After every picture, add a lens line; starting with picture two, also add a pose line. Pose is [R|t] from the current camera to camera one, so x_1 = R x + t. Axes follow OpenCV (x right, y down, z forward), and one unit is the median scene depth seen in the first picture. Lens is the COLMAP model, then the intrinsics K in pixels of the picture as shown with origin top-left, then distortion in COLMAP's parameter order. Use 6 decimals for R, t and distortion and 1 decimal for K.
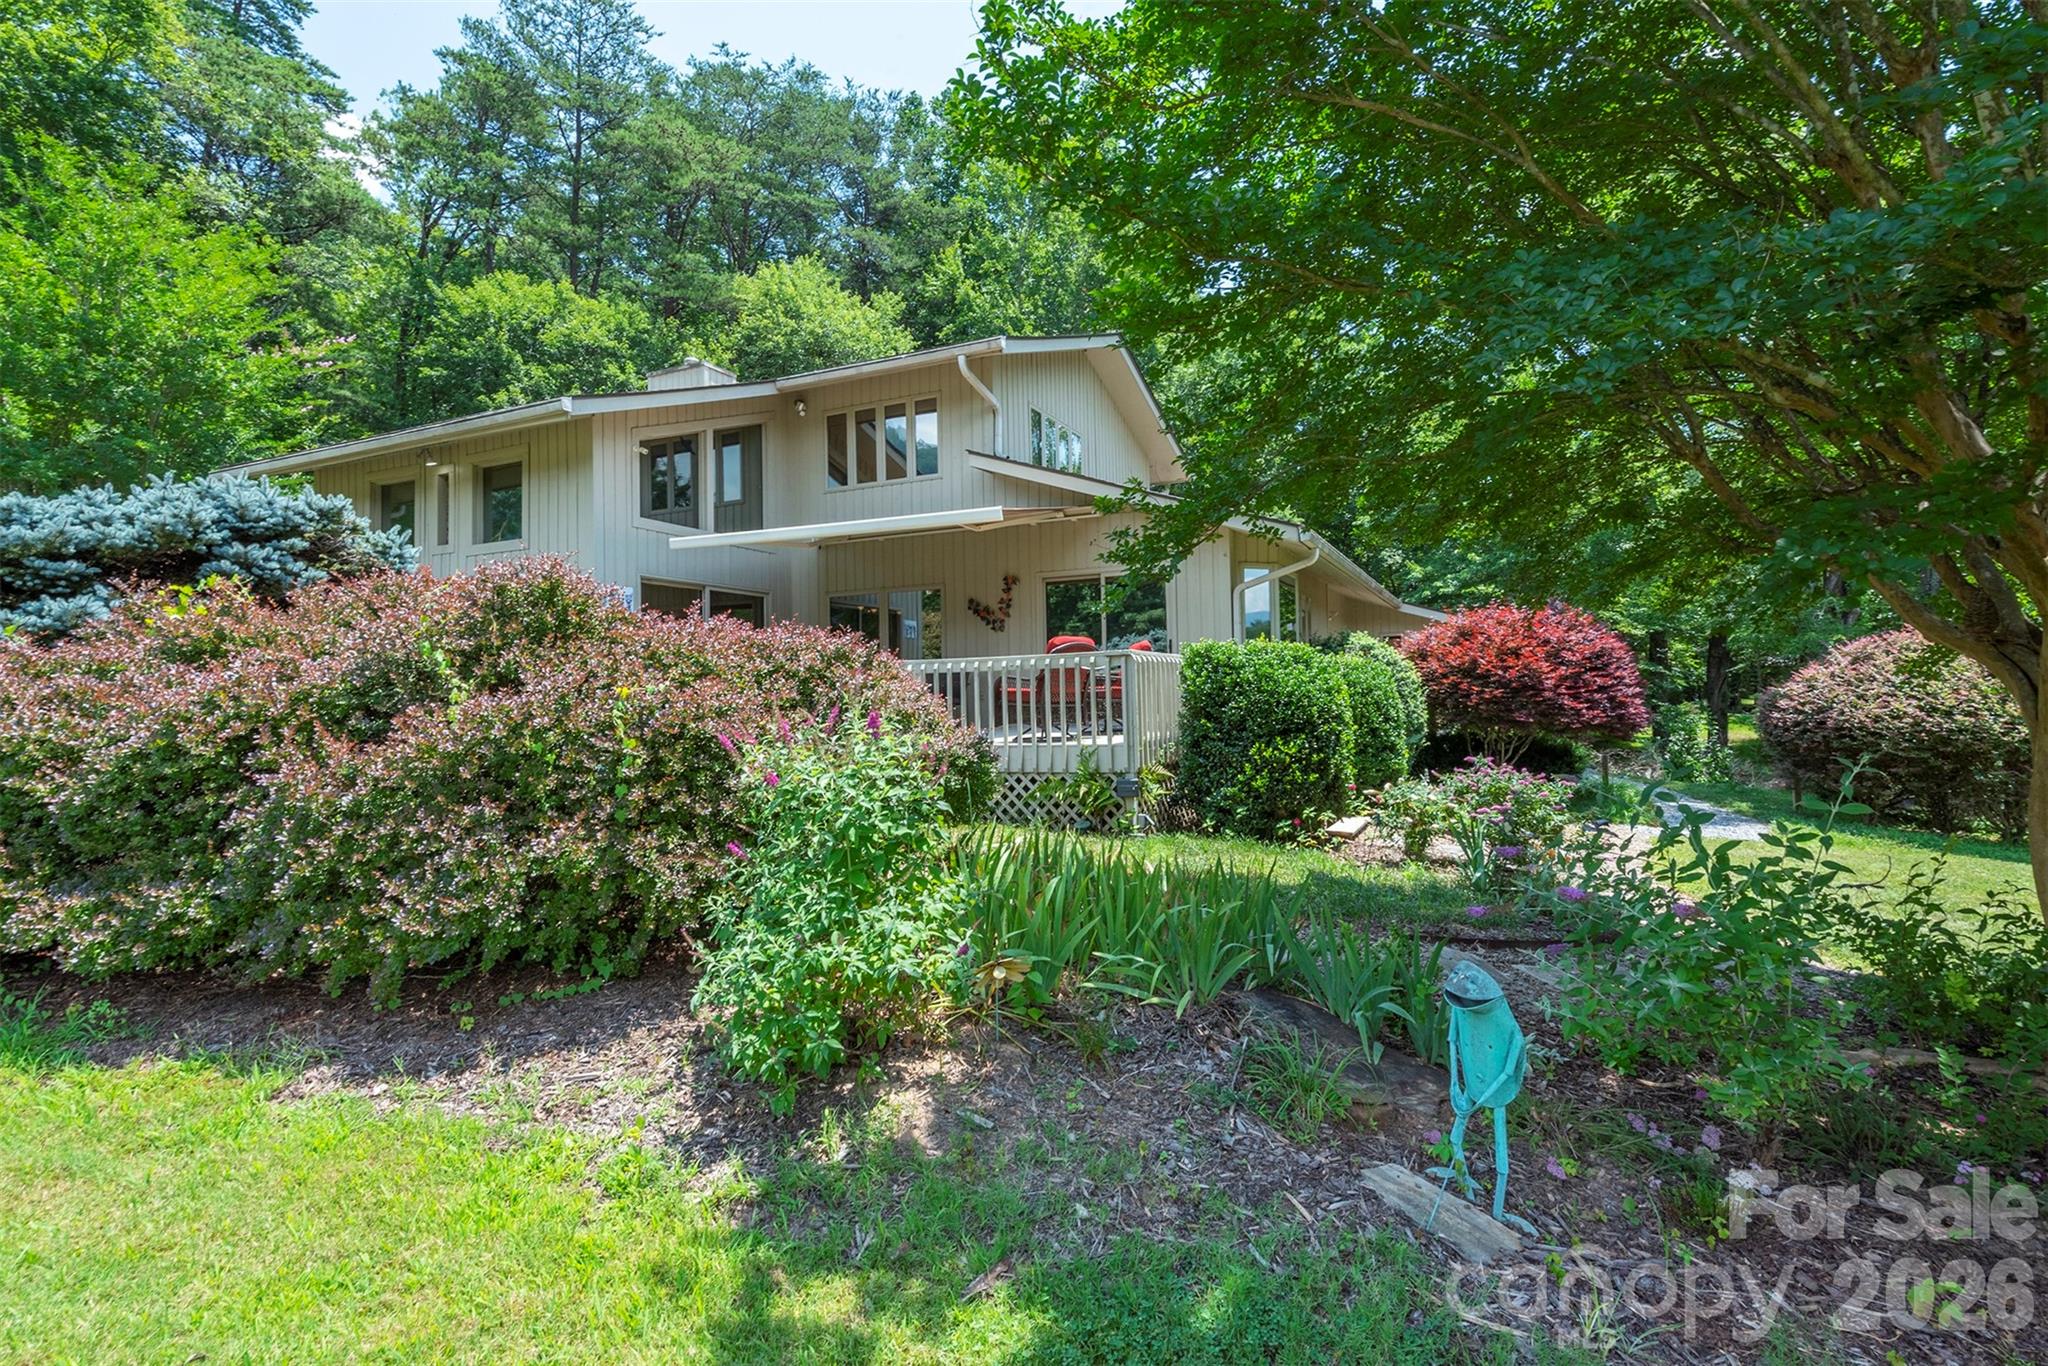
lens RADIAL K [[979.7, 0, 1024.0], [0, 979.7, 682.1], [0, 0, 1]] dist [0.002638, -0.000722]
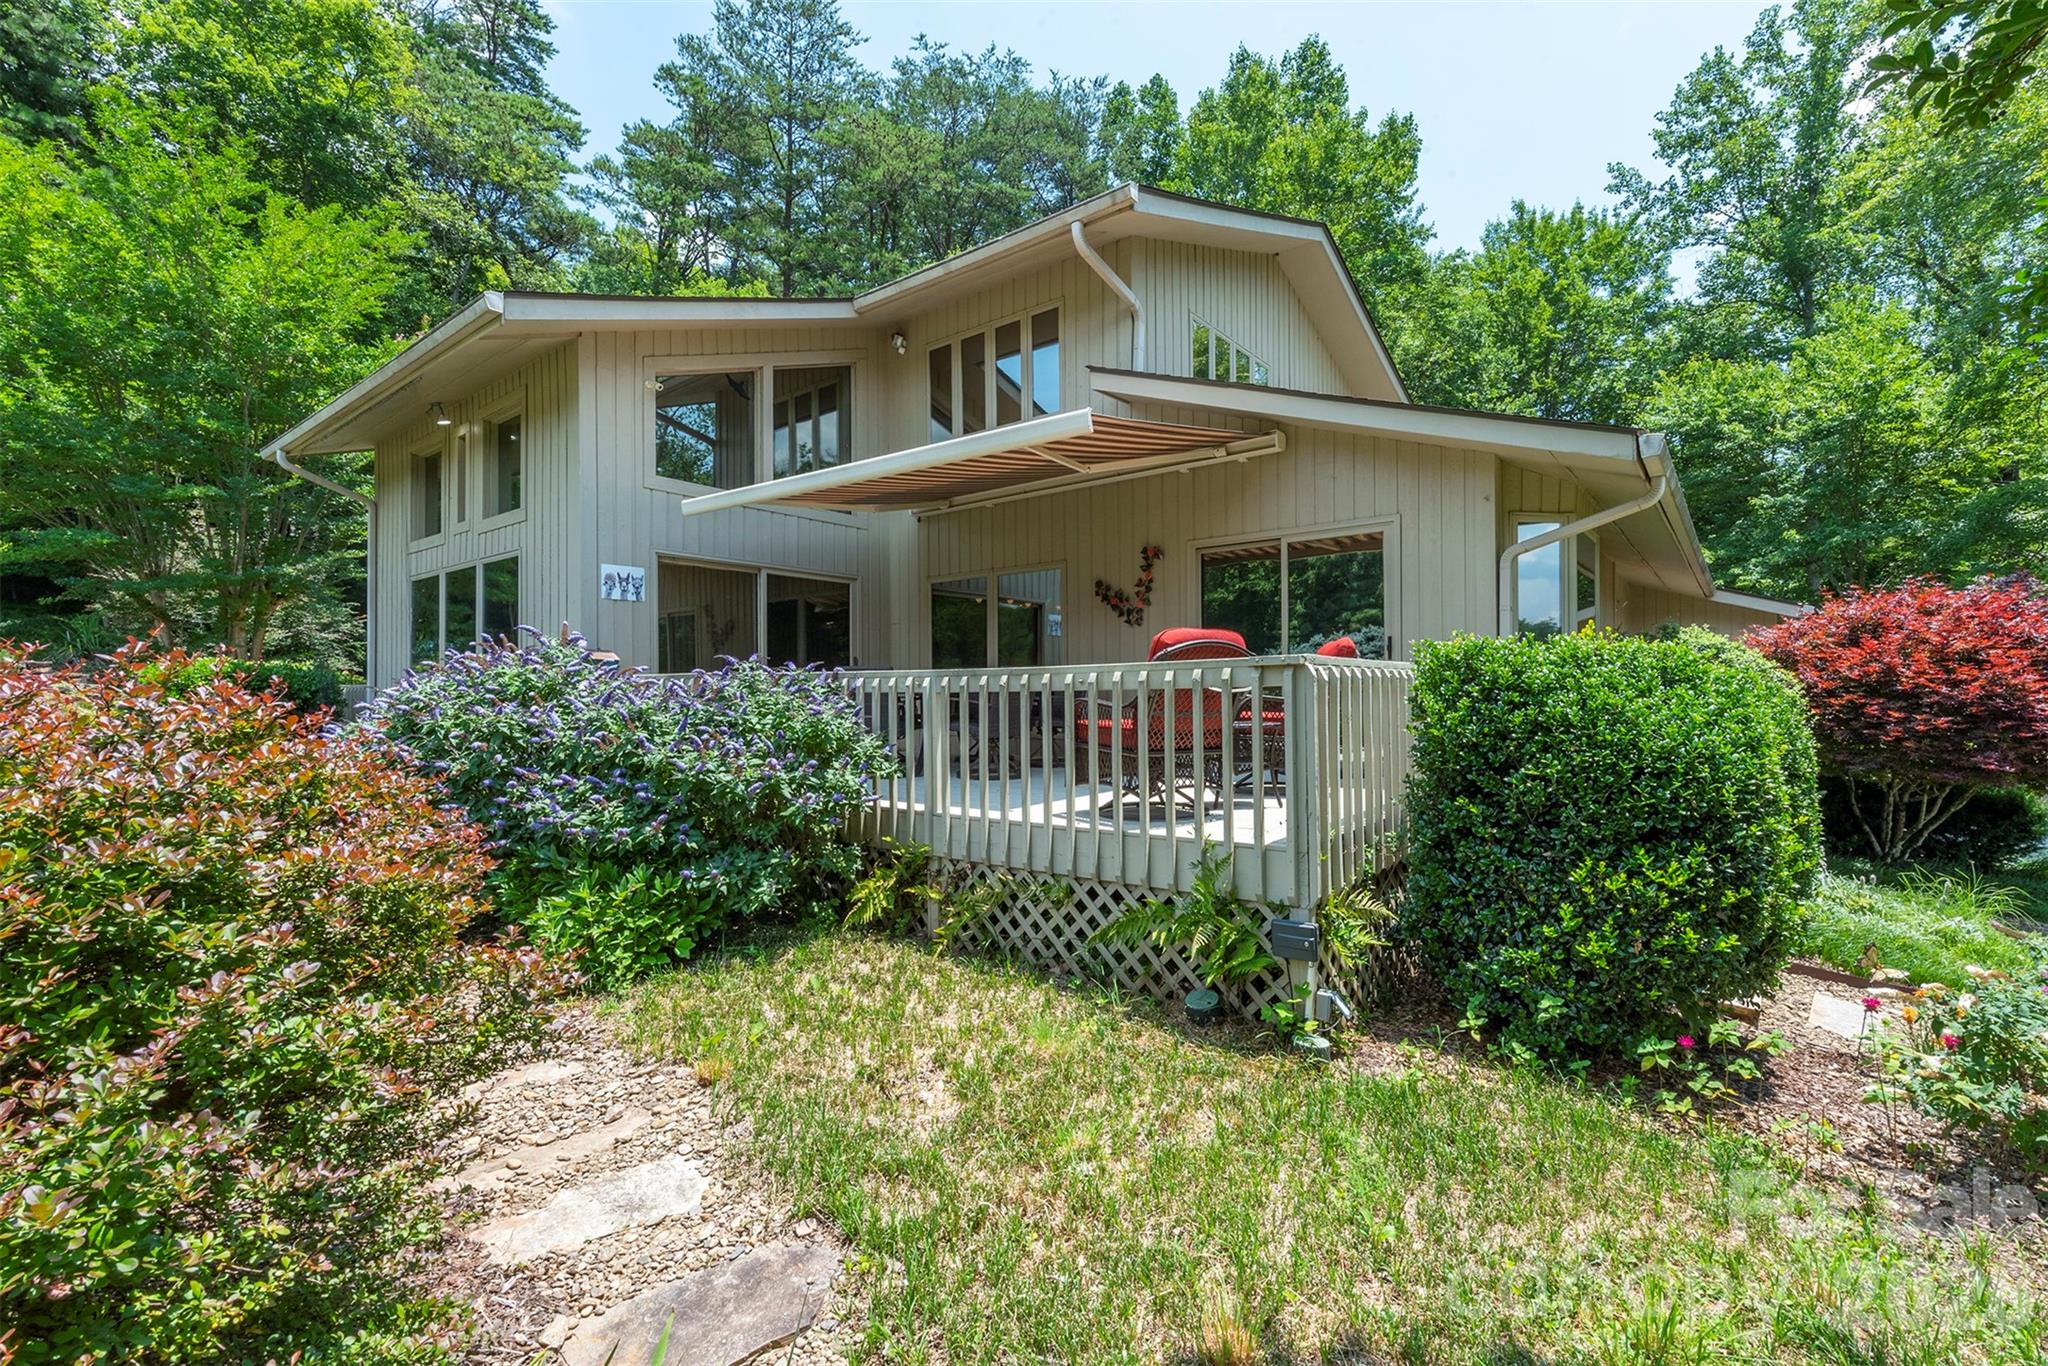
lens RADIAL K [[885.0, 0, 1056.3], [0, 885.0, 694.2], [0, 0, 1]] dist [0.005434, -0.000871]
pose [[0.978264, 0.013744, -0.206908, 0.052286], [-0.010054, 0.999771, 0.018875, -0.013489], [0.207120, -0.016385, 0.978178, 0.360592]]
